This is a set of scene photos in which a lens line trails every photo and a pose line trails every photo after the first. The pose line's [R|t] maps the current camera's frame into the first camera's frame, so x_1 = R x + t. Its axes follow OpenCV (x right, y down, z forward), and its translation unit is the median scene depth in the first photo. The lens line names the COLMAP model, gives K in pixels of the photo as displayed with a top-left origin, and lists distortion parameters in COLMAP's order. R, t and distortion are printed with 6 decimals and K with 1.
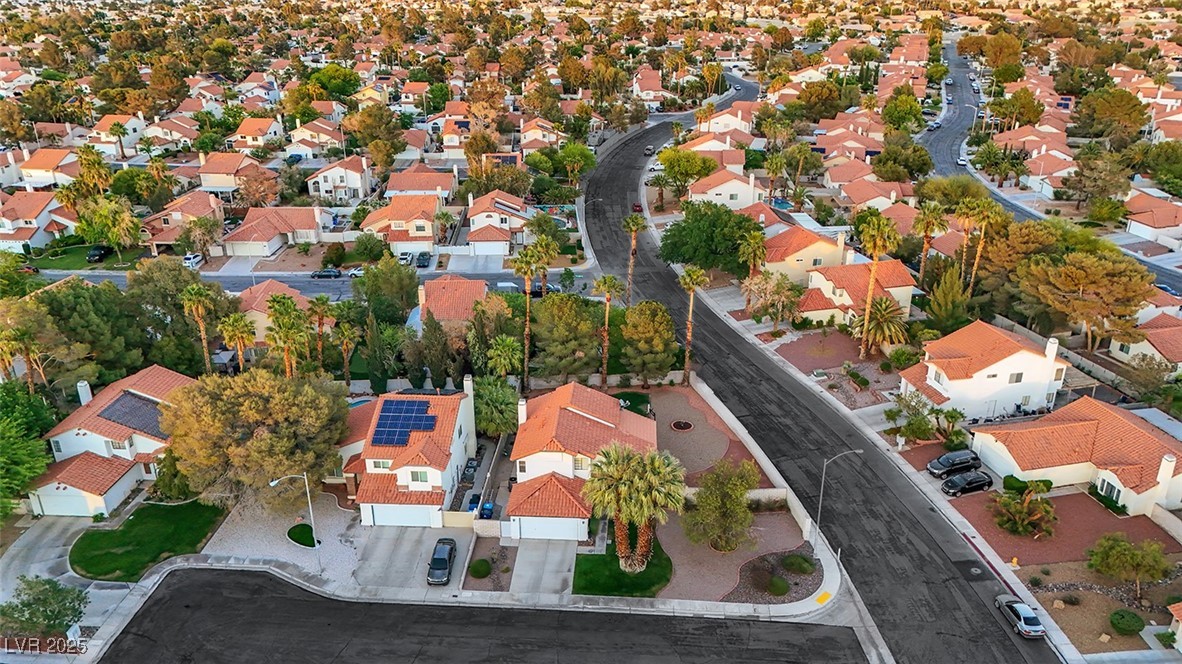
lens RADIAL K [[867.7, 0, 591.0], [0, 867.7, 332.0], [0, 0, 1]] dist [0.081992, -0.075771]
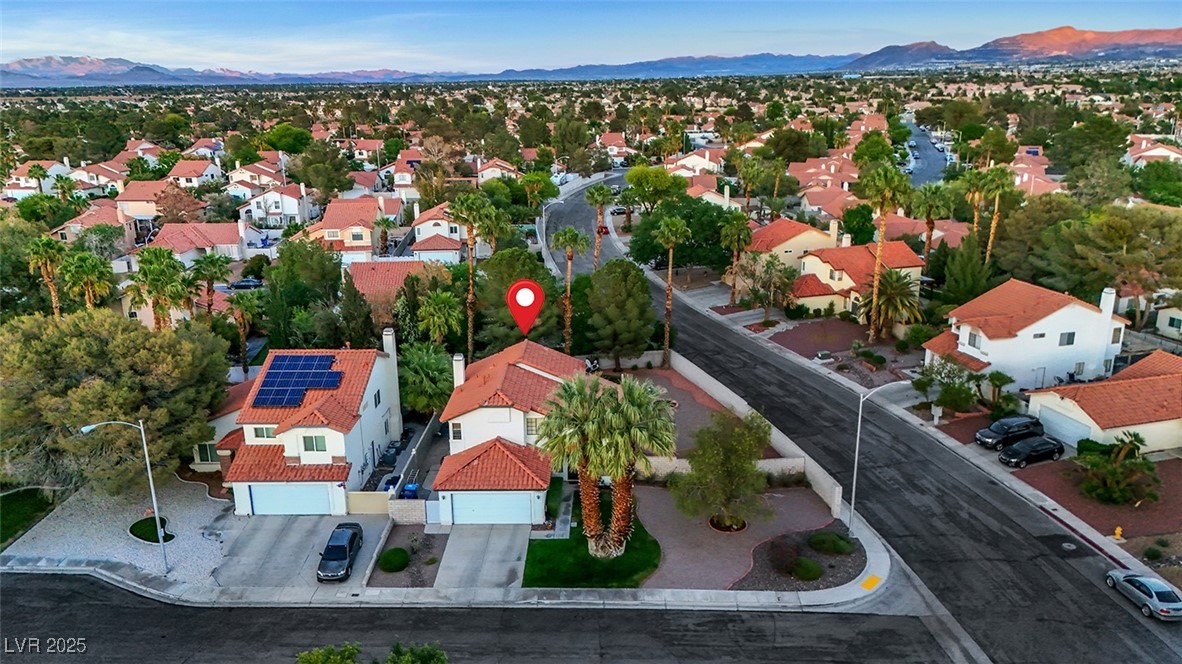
lens RADIAL K [[867.7, 0, 591.0], [0, 867.7, 332.0], [0, 0, 1]] dist [0.081992, -0.075771]
pose [[0.999147, -0.017416, 0.037450, 0.010143], [0.021593, 0.993221, -0.114215, 0.156263], [-0.035207, 0.114926, 0.992750, 0.237617]]
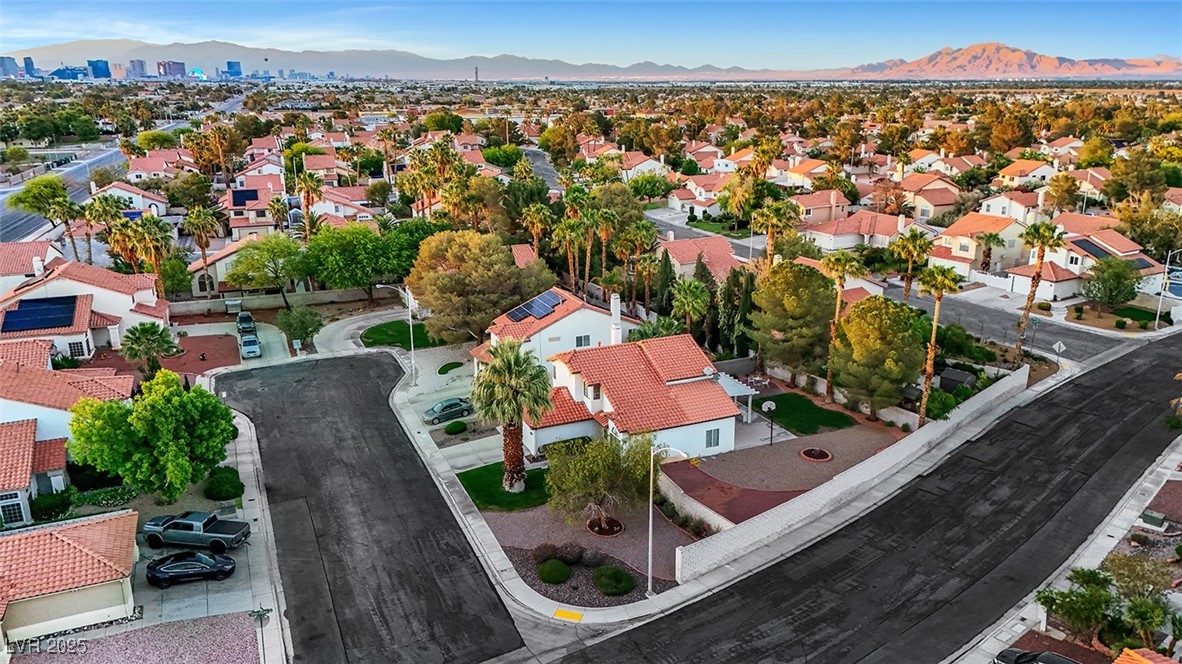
lens RADIAL K [[867.7, 0, 591.0], [0, 867.7, 332.0], [0, 0, 1]] dist [0.081992, -0.075771]
pose [[0.462489, 0.253289, -0.849676, 0.734766], [-0.344934, 0.934230, 0.090744, 0.011985], [0.816777, 0.251114, 0.519439, 0.517460]]
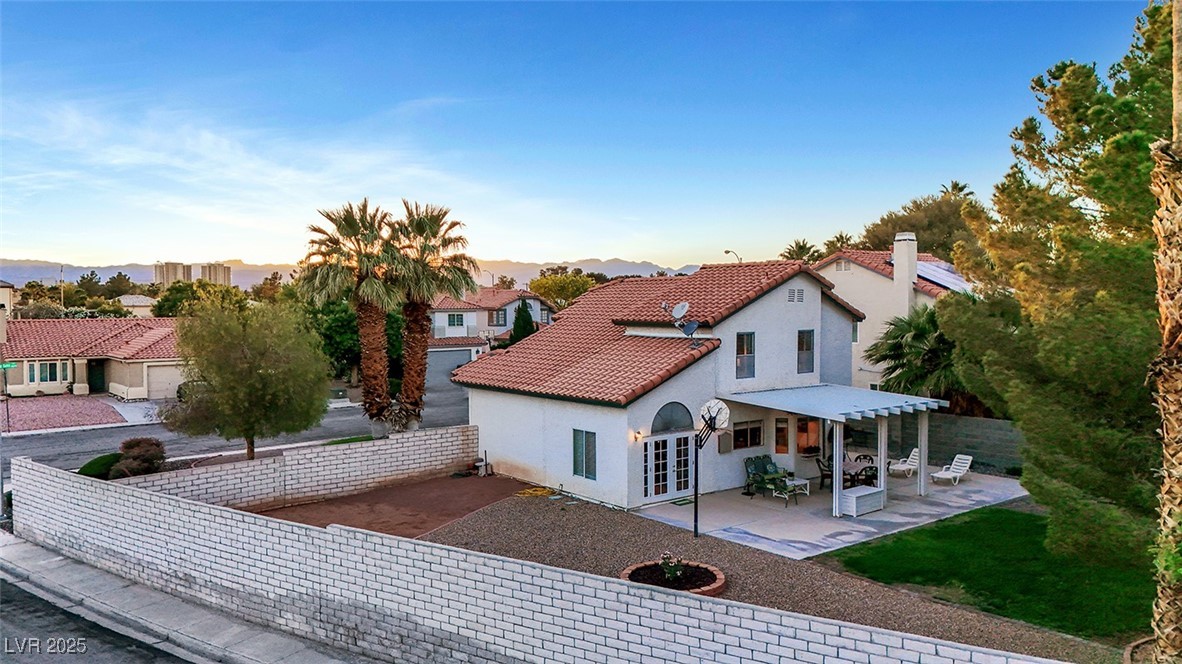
lens RADIAL K [[867.7, 0, 591.0], [0, 867.7, 332.0], [0, 0, 1]] dist [0.081992, -0.075771]
pose [[-0.722517, 0.033664, -0.690533, 0.307260], [-0.269863, 0.905846, 0.326523, -0.011540], [0.636508, 0.422268, -0.645404, 1.318403]]
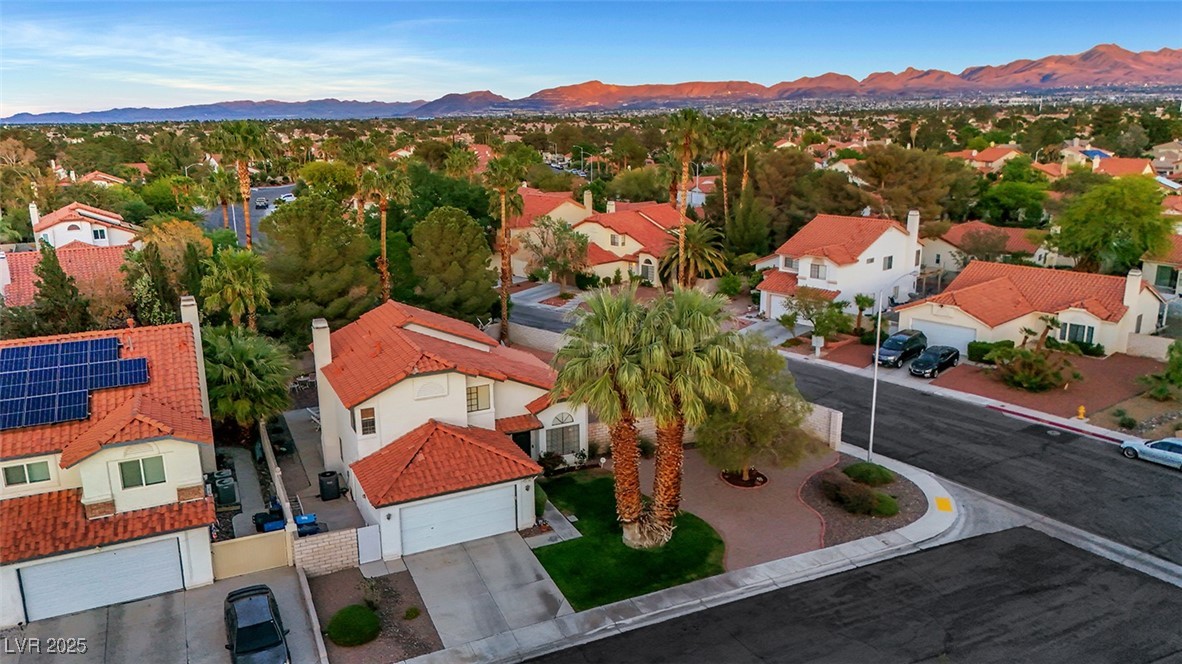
lens RADIAL K [[867.7, 0, 591.0], [0, 867.7, 332.0], [0, 0, 1]] dist [0.081992, -0.075771]
pose [[0.873220, -0.122154, 0.471769, -0.194165], [0.196935, 0.973960, -0.112332, 0.184221], [-0.445762, 0.190998, 0.874538, 0.493732]]
